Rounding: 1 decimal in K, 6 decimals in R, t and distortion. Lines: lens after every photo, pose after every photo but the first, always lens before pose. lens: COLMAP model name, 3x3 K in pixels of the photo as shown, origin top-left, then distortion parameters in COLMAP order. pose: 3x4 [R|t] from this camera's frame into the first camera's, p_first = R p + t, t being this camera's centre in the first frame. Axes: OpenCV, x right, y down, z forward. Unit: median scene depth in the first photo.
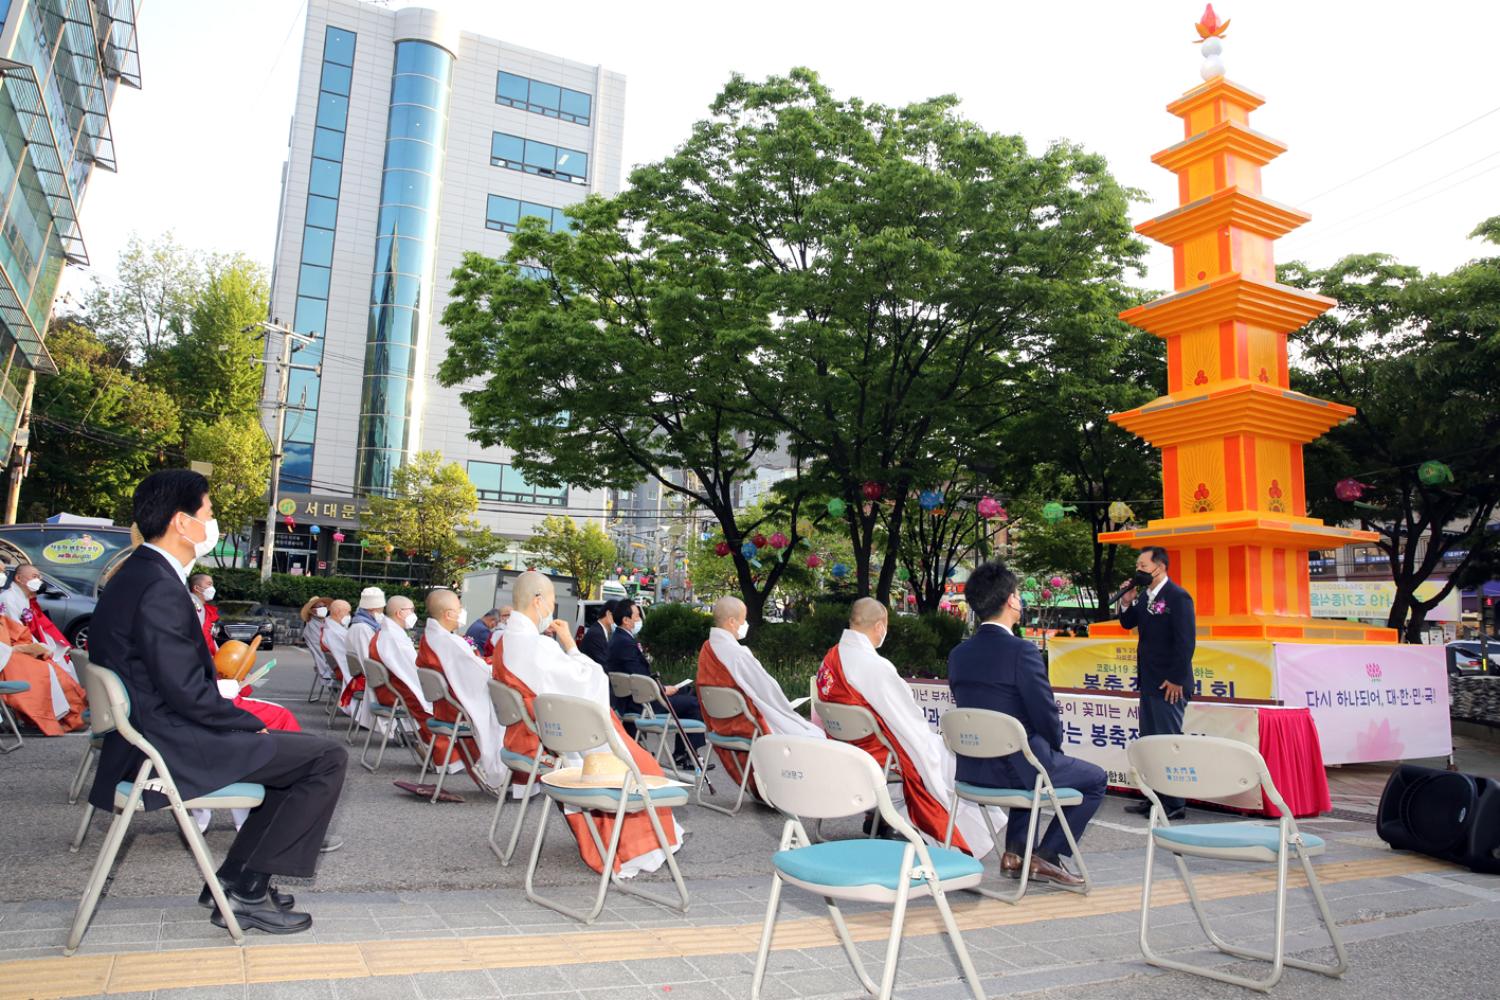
lens RADIAL K [[1084.3, 0, 742.8], [0, 1084.3, 500.5], [0, 0, 1]] dist [-0.025998, 0.020522]
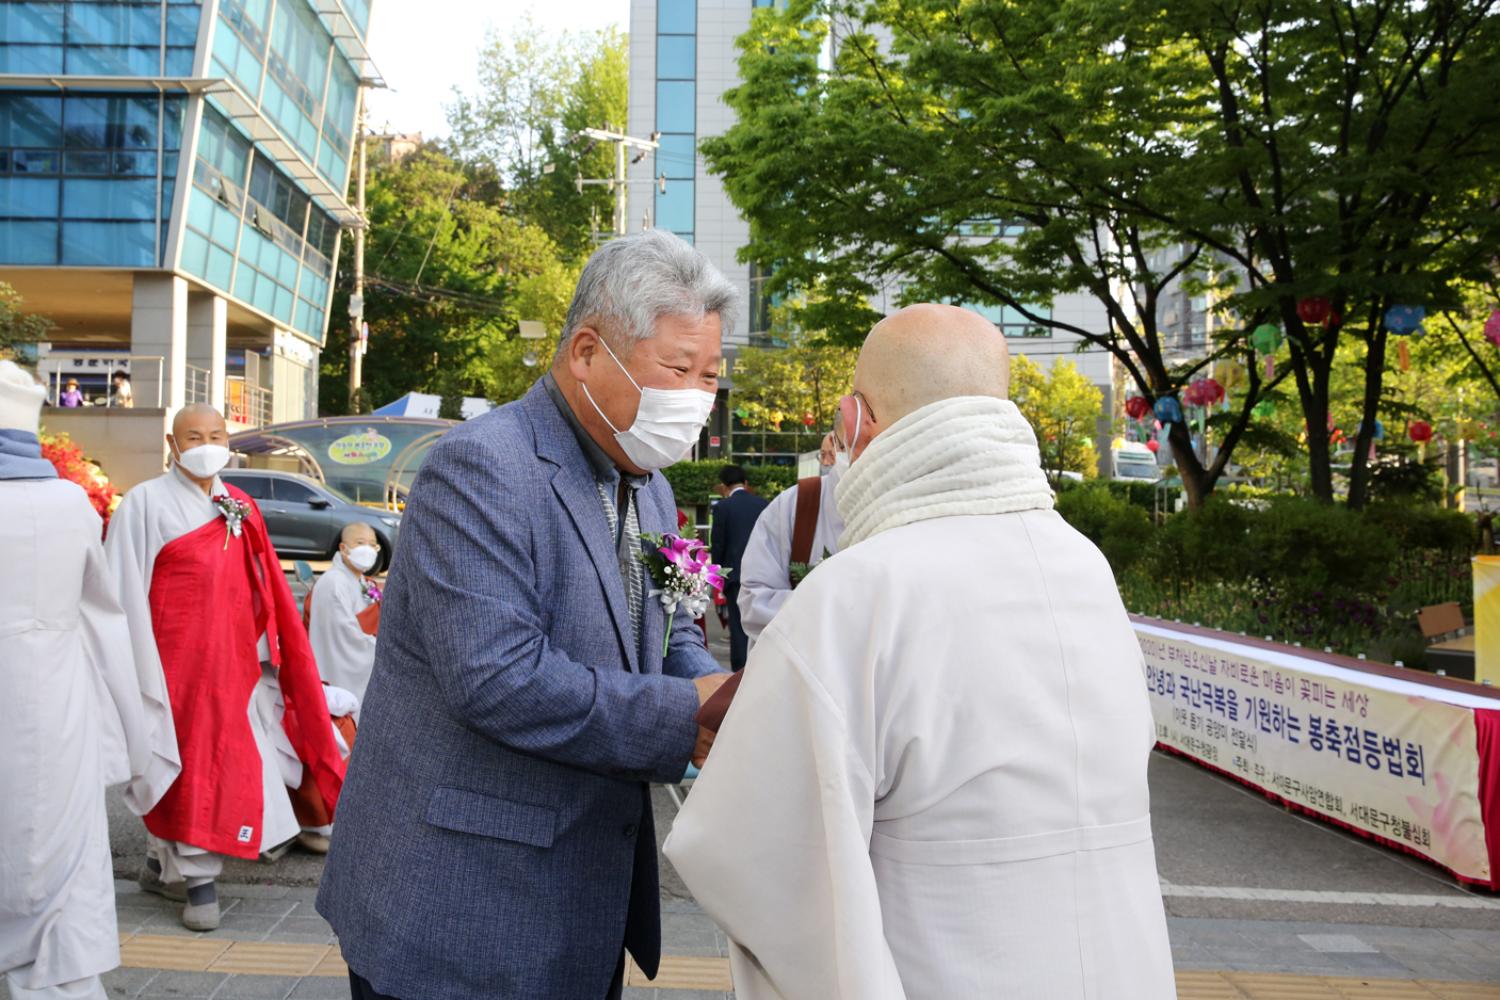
lens RADIAL K [[1598.1, 0, 749.0], [0, 1598.1, 499.9], [0, 0, 1]] dist [0.007474, 0.000000]
pose [[0.896575, -0.024413, -0.442219, 0.114306], [0.077644, 0.991680, 0.102672, -0.010285], [0.436033, -0.126389, 0.891011, 0.008876]]
